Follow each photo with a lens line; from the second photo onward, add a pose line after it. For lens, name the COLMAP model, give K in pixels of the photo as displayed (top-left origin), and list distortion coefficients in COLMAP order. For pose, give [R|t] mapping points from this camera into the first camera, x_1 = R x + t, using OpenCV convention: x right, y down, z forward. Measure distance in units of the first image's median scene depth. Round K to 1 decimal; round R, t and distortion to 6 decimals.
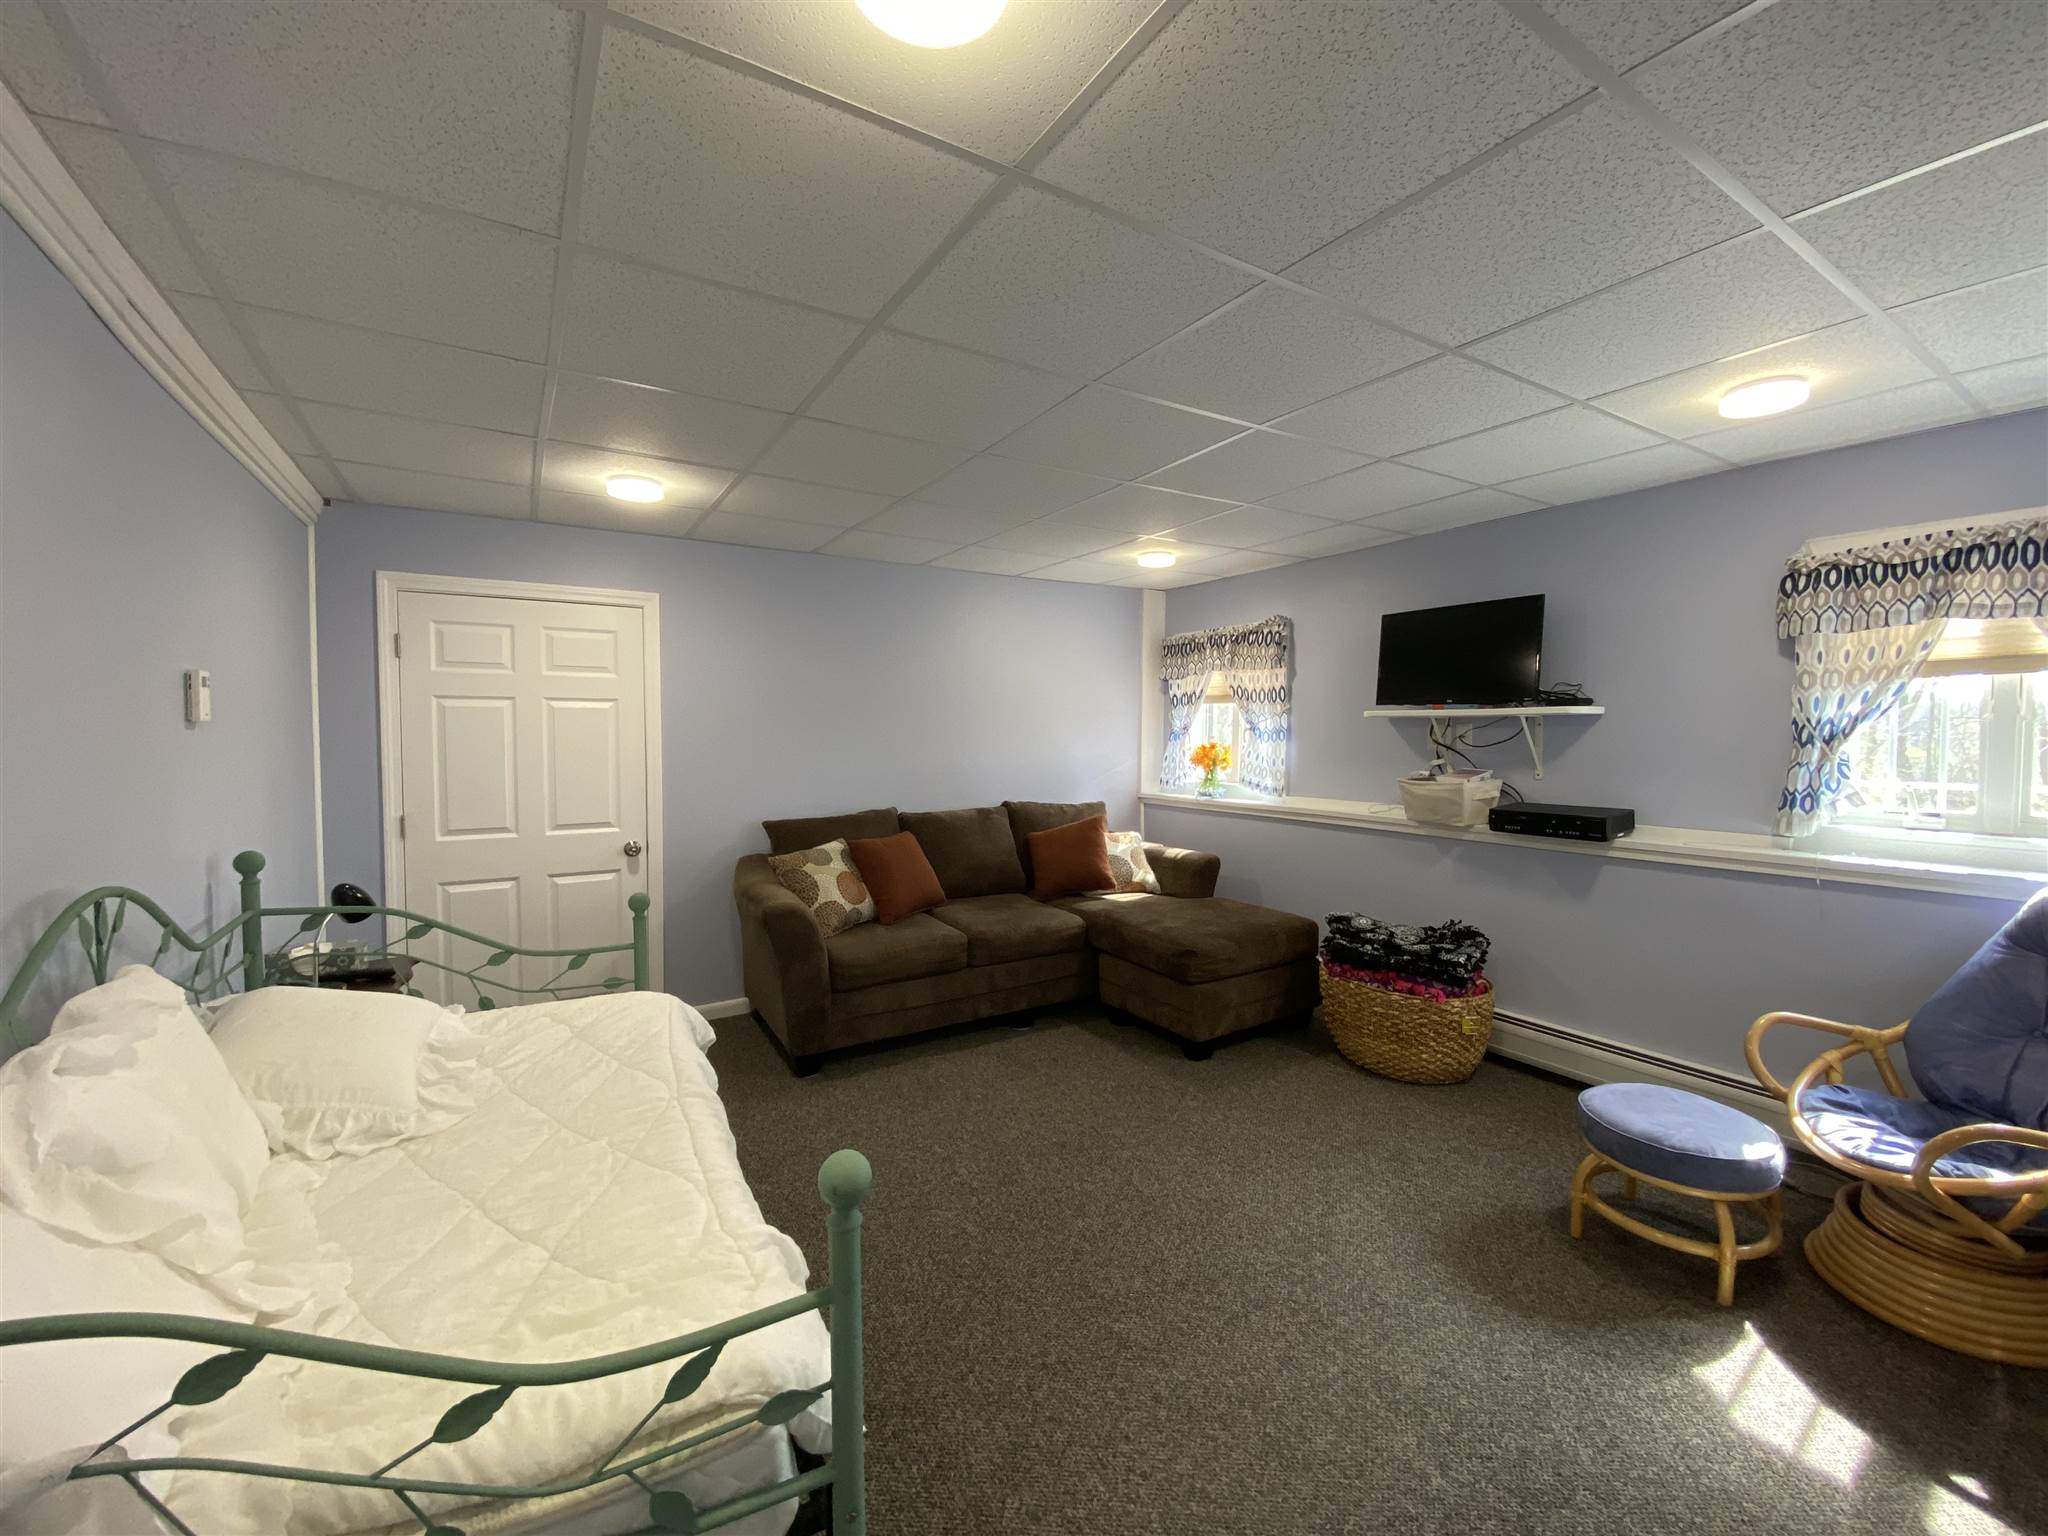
lens RADIAL K [[830.3, 0, 1034.3], [0, 830.3, 766.3], [0, 0, 1]] dist [0.028898, -0.023373]
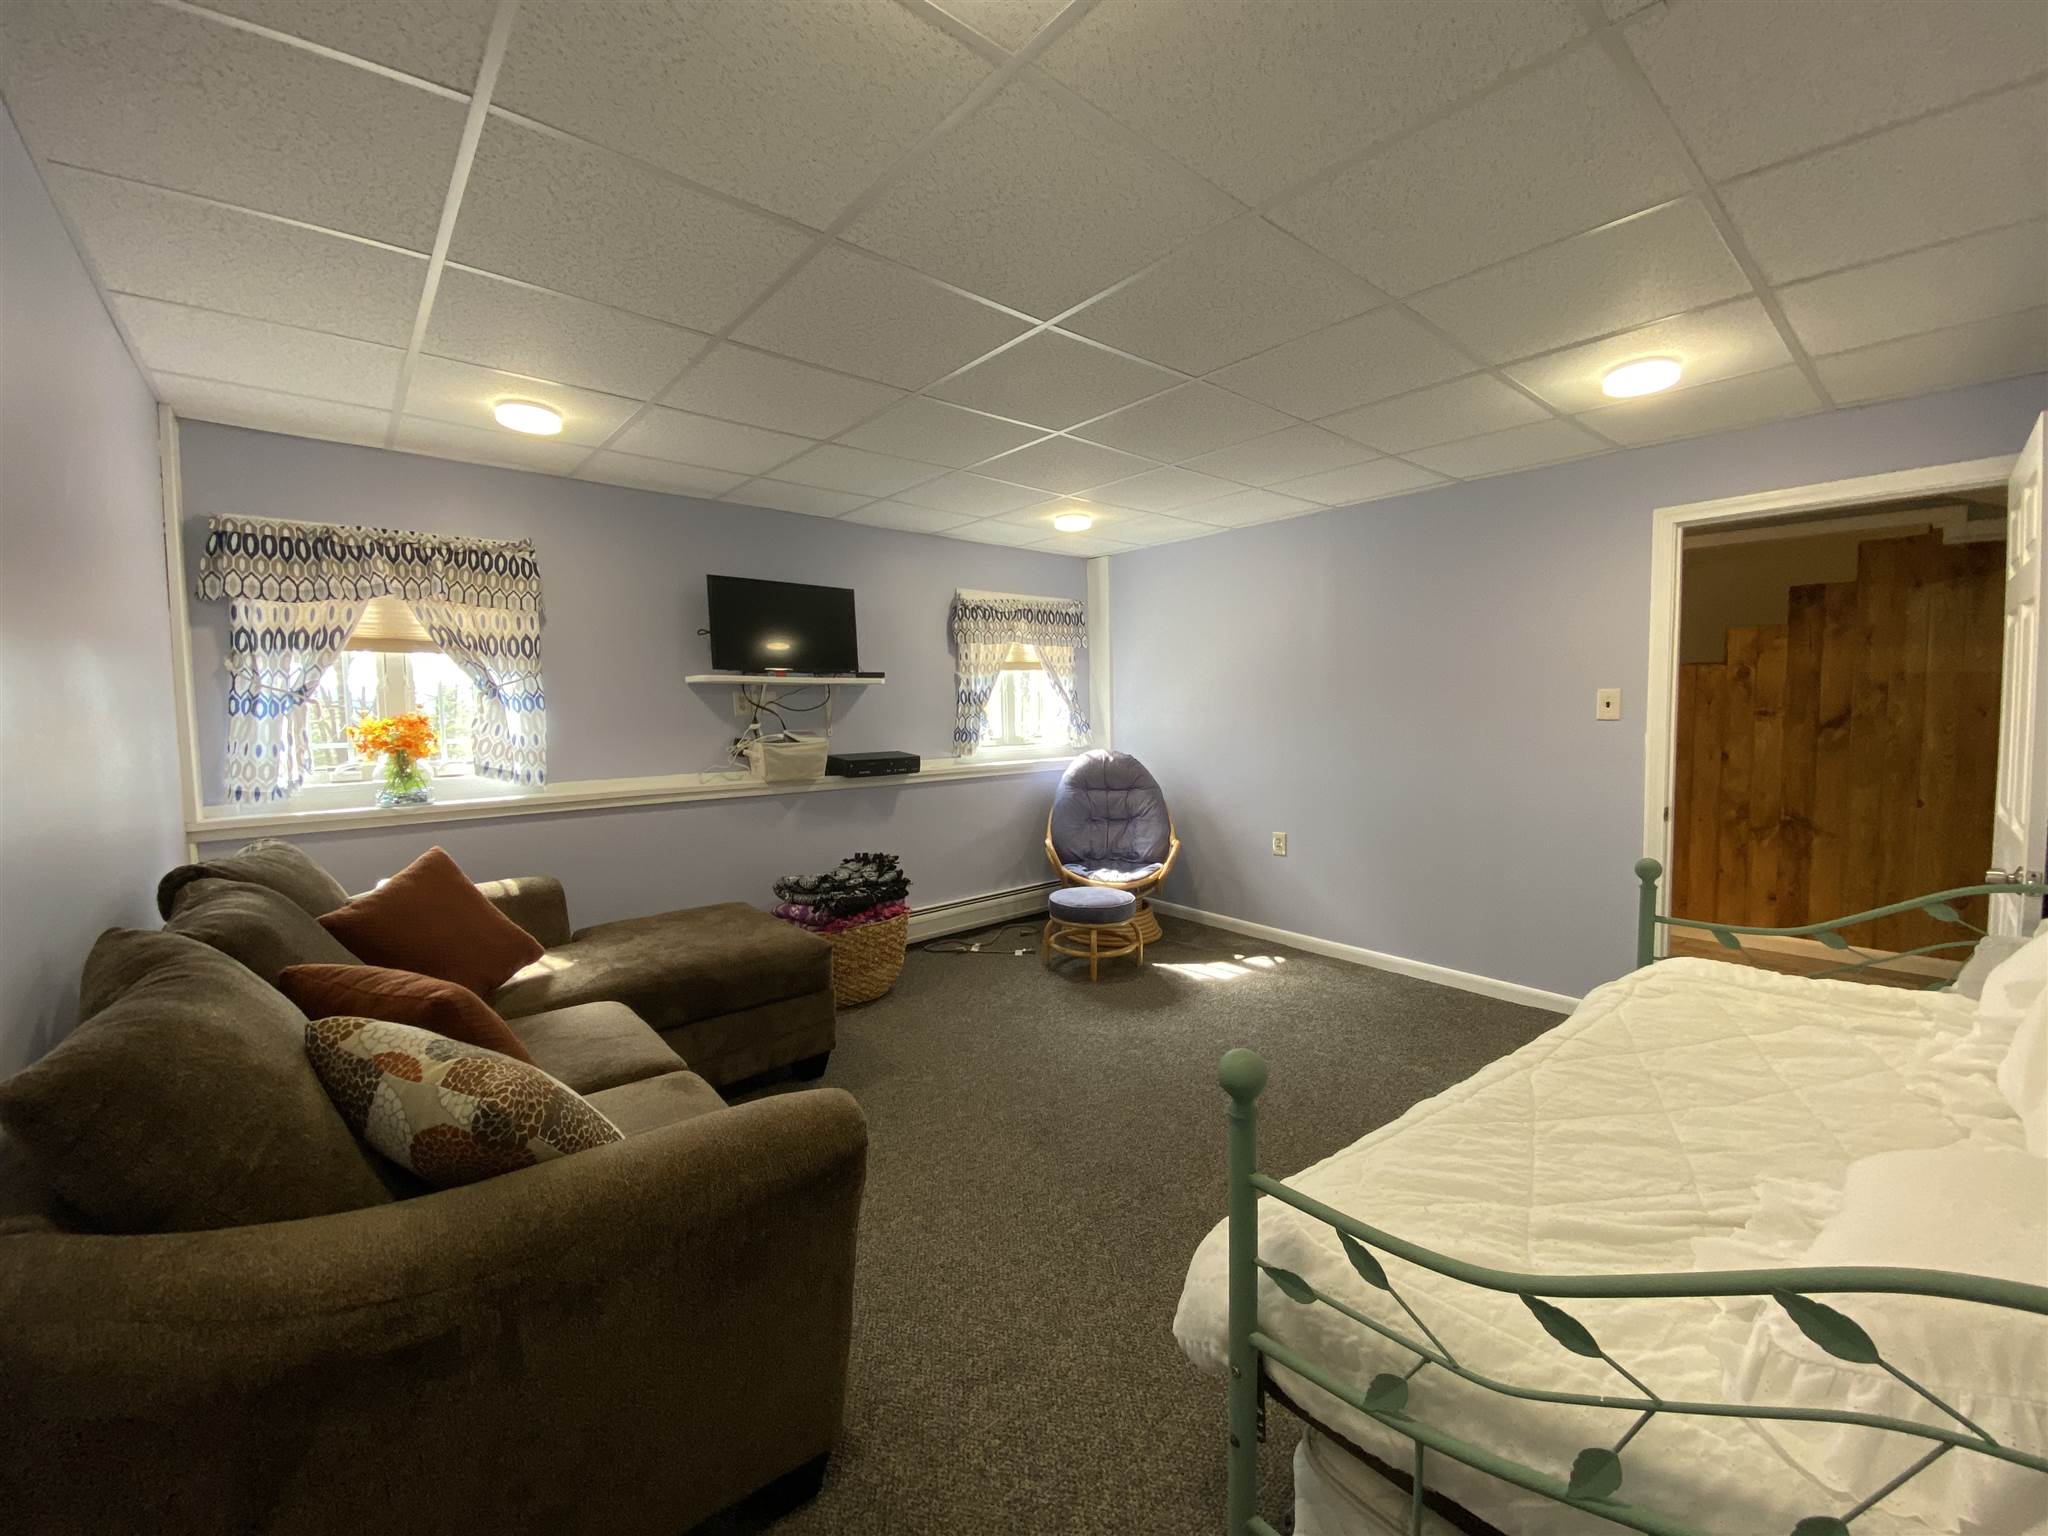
lens RADIAL K [[830.3, 0, 1034.3], [0, 830.3, 766.3], [0, 0, 1]] dist [0.028898, -0.023373]
pose [[-0.159116, -0.081408, 0.983898, -0.644702], [0.043673, 0.995038, 0.089393, -0.035050], [-0.986293, 0.057194, -0.154771, 0.859602]]
